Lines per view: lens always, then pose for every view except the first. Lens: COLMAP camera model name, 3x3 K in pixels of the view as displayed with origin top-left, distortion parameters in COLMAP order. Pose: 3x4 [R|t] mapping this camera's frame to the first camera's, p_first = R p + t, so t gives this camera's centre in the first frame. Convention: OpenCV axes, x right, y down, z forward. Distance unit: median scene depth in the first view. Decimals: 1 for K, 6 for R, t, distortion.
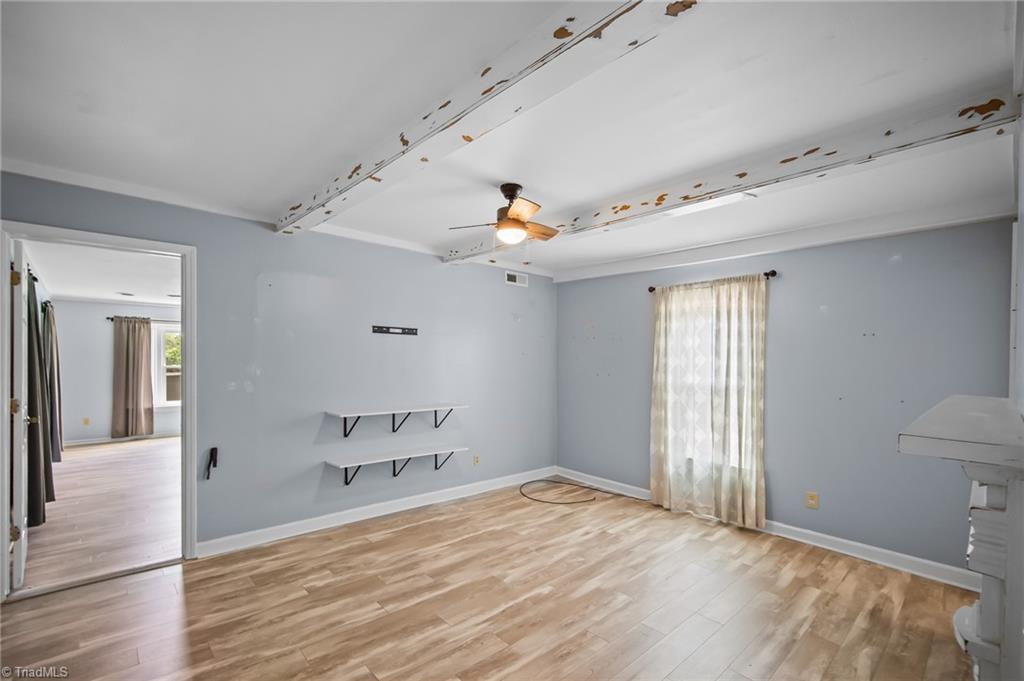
lens RADIAL K [[450.8, 0, 509.9], [0, 450.8, 352.4], [0, 0, 1]] dist [-0.007600, 0.000369]
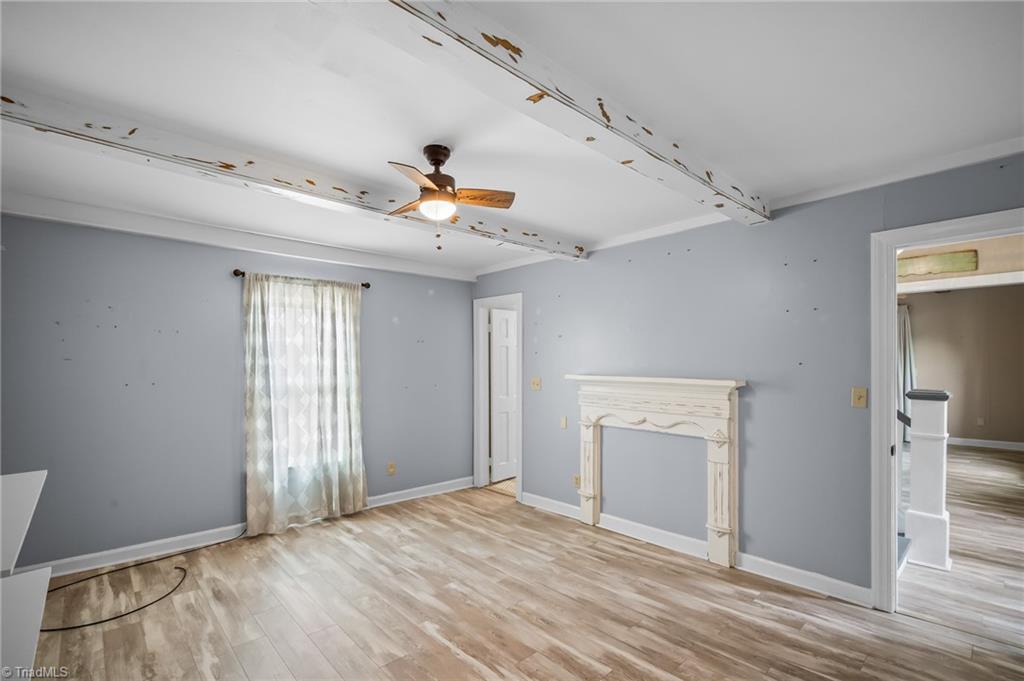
lens RADIAL K [[450.8, 0, 509.9], [0, 450.8, 352.4], [0, 0, 1]] dist [-0.007600, 0.000369]
pose [[0.014946, 0.005378, 0.999874, -0.561969], [-0.013330, 0.999898, -0.005179, -0.000944], [-0.999799, -0.013251, 0.015016, 0.595211]]
